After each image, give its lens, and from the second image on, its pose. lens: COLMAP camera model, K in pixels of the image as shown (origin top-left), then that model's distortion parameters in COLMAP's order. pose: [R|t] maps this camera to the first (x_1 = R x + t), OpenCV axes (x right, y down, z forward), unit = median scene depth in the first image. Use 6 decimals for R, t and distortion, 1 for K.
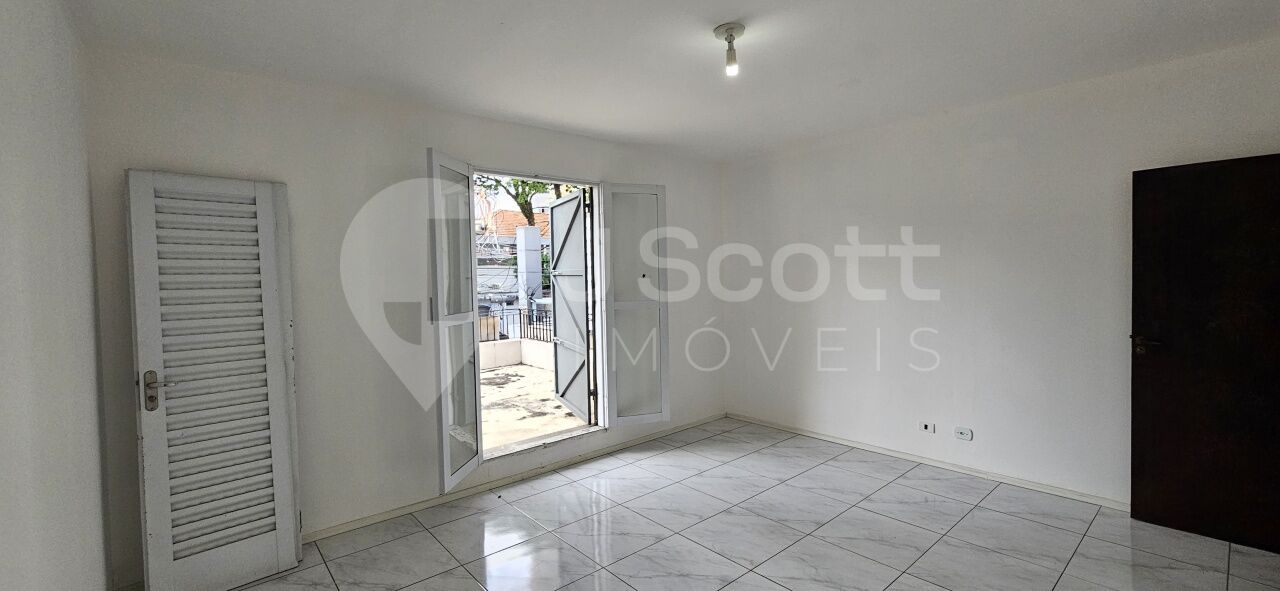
lens RADIAL K [[524.4, 0, 642.5], [0, 524.4, 292.0], [0, 0, 1]] dist [0.000025, -0.000236]
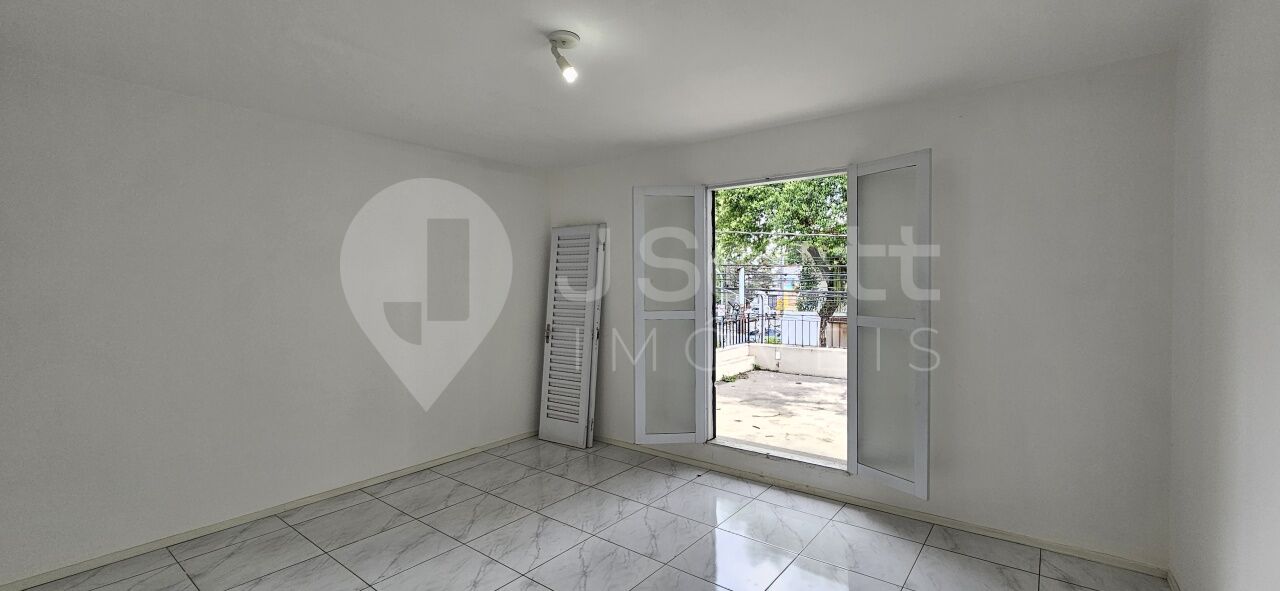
lens RADIAL K [[524.4, 0, 642.1], [0, 524.4, 291.6], [0, 0, 1]] dist [0.000025, -0.000236]
pose [[0.189721, 0.038202, -0.981095, 0.757612], [-0.030292, 0.998995, 0.033041, -0.038035], [0.981371, 0.023450, 0.190687, 0.619017]]
